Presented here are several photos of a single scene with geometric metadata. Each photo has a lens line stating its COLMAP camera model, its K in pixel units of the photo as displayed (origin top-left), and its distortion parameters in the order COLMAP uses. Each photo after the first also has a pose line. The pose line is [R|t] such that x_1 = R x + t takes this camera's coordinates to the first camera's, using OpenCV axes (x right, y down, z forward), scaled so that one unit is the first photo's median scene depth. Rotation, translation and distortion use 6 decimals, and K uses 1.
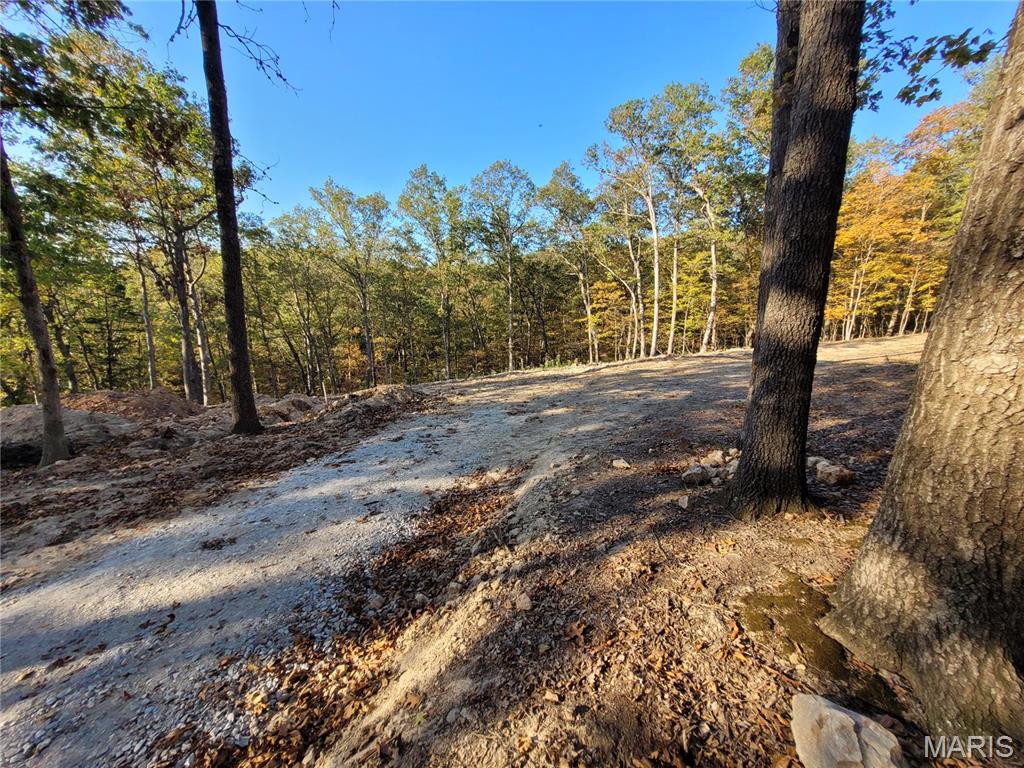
lens RADIAL K [[410.9, 0, 510.4], [0, 410.9, 384.5], [0, 0, 1]] dist [0.002402, 0.000417]
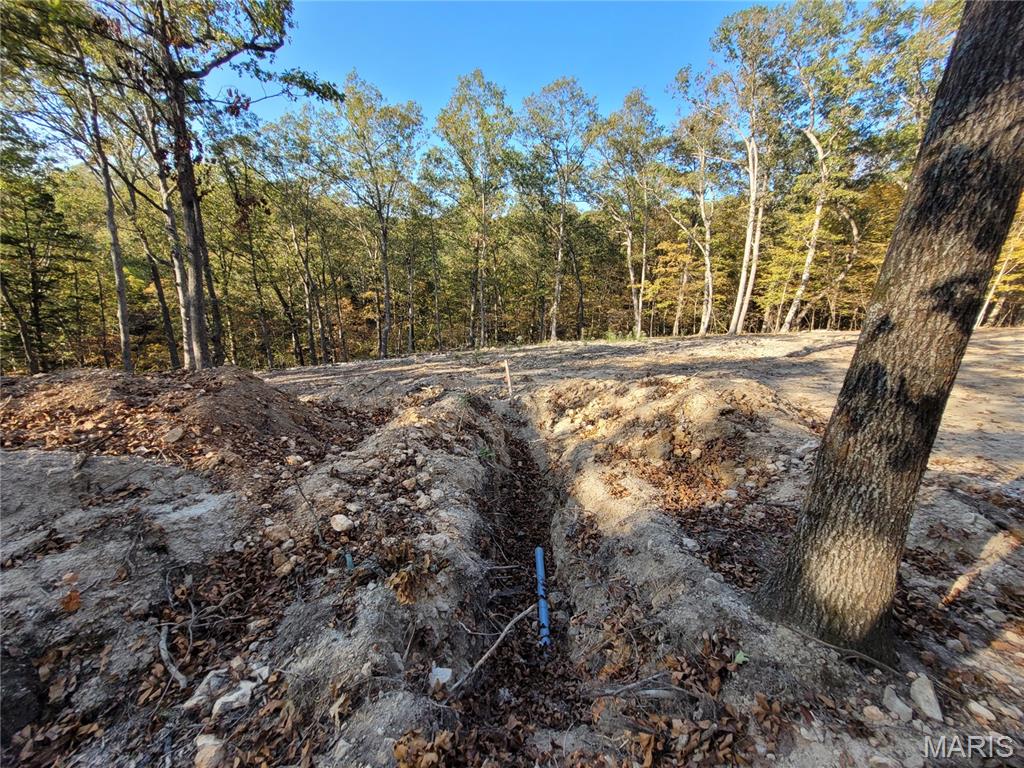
lens RADIAL K [[410.9, 0, 513.2], [0, 410.9, 383.2], [0, 0, 1]] dist [0.002402, 0.000417]
pose [[0.994040, 0.044613, 0.099472, -0.177285], [-0.052419, 0.995630, 0.077289, -0.006505], [-0.095589, -0.082042, 0.992034, 0.162591]]
